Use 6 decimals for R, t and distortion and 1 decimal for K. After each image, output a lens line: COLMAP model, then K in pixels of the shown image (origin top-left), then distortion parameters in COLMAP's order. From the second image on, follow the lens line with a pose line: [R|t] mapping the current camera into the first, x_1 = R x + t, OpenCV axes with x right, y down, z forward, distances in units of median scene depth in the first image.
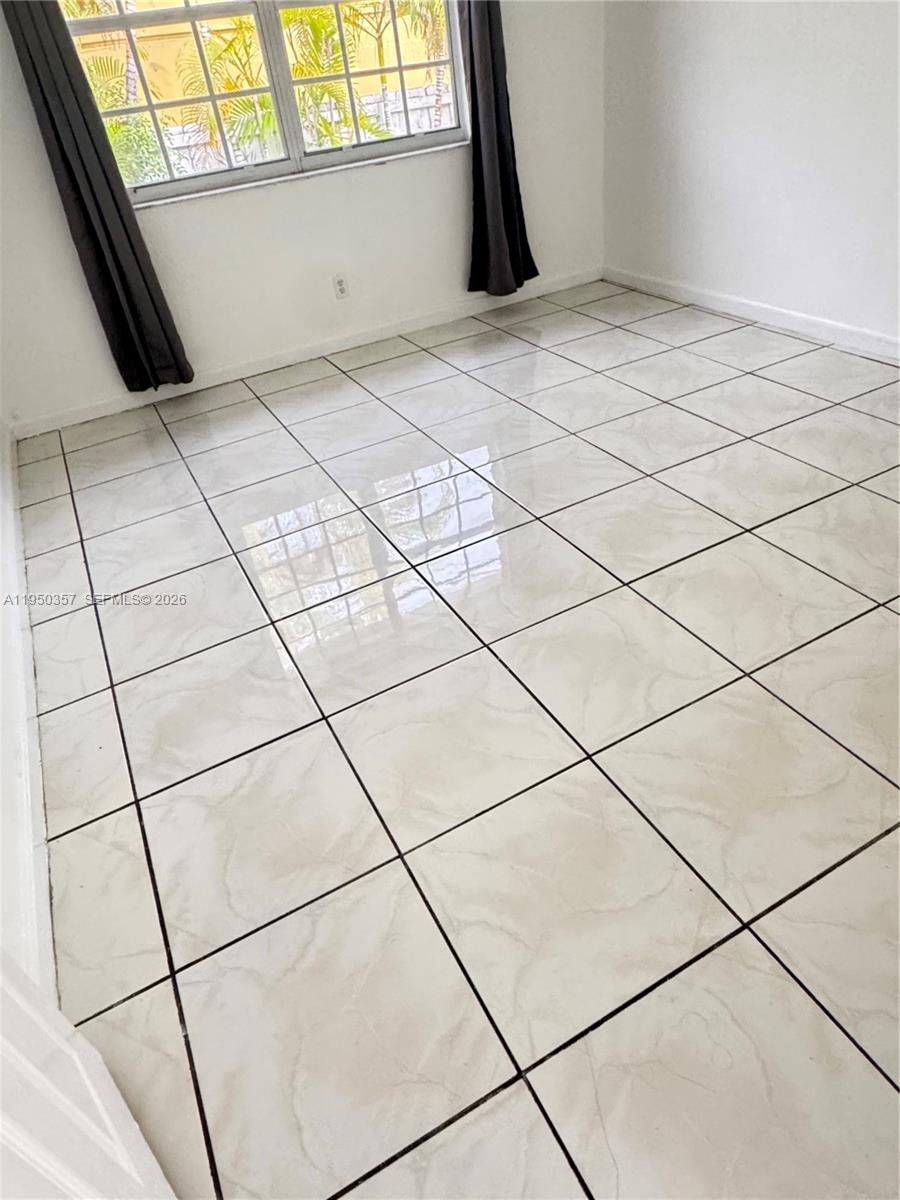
lens RADIAL K [[756.4, 0, 446.3], [0, 756.4, 595.6], [0, 0, 1]] dist [-0.007047, 0.004015]
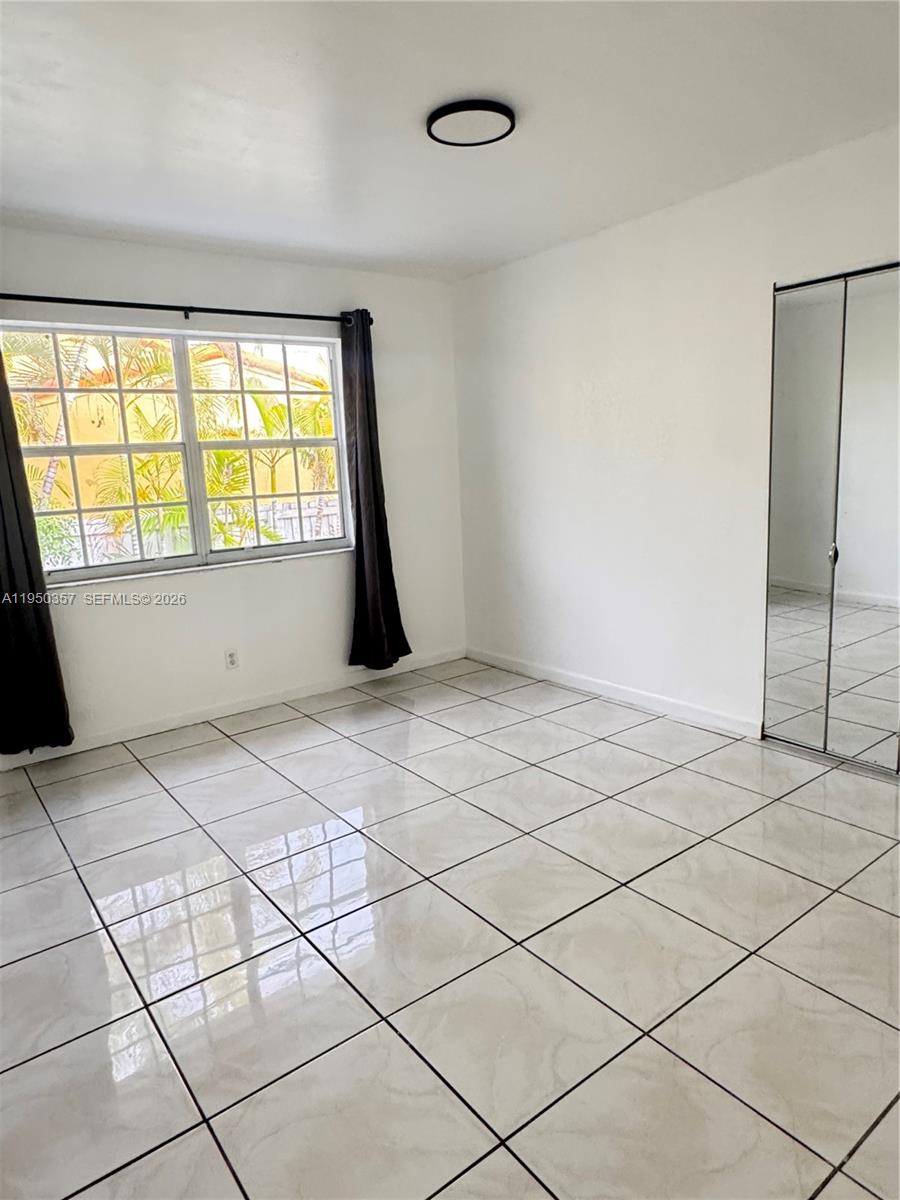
lens RADIAL K [[756.4, 0, 455.7], [0, 756.4, 597.5], [0, 0, 1]] dist [-0.007047, 0.004015]
pose [[0.982451, 0.039614, 0.182264, -0.028994], [0.046945, 0.893210, -0.447181, 0.011910], [-0.180515, 0.447890, 0.875676, -0.047904]]
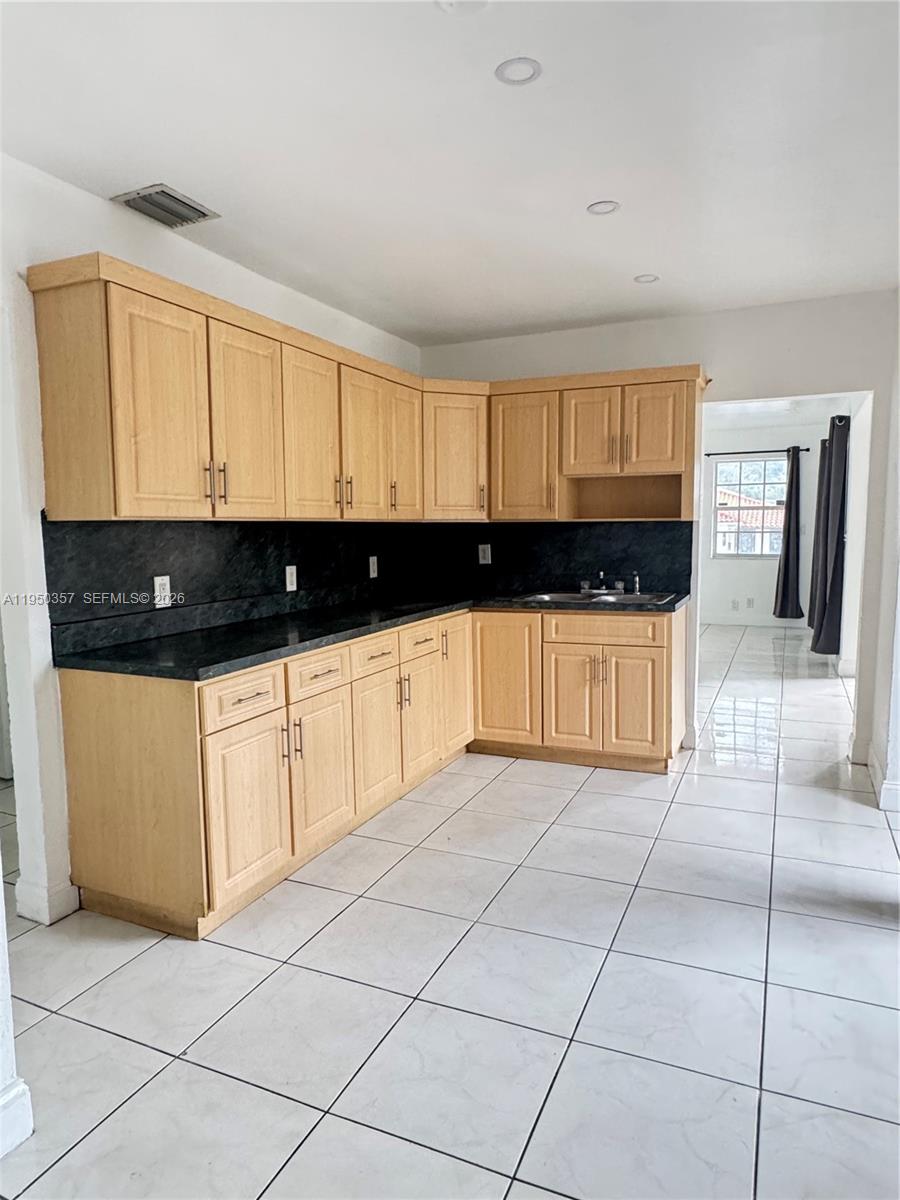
lens RADIAL K [[756.4, 0, 450.8], [0, 756.4, 601.8], [0, 0, 1]] dist [-0.007047, 0.004015]
pose [[0.624622, 0.185333, -0.758616, 1.342115], [-0.512605, 0.830159, -0.219253, 0.649306], [0.589138, 0.525820, 0.613539, -1.149648]]
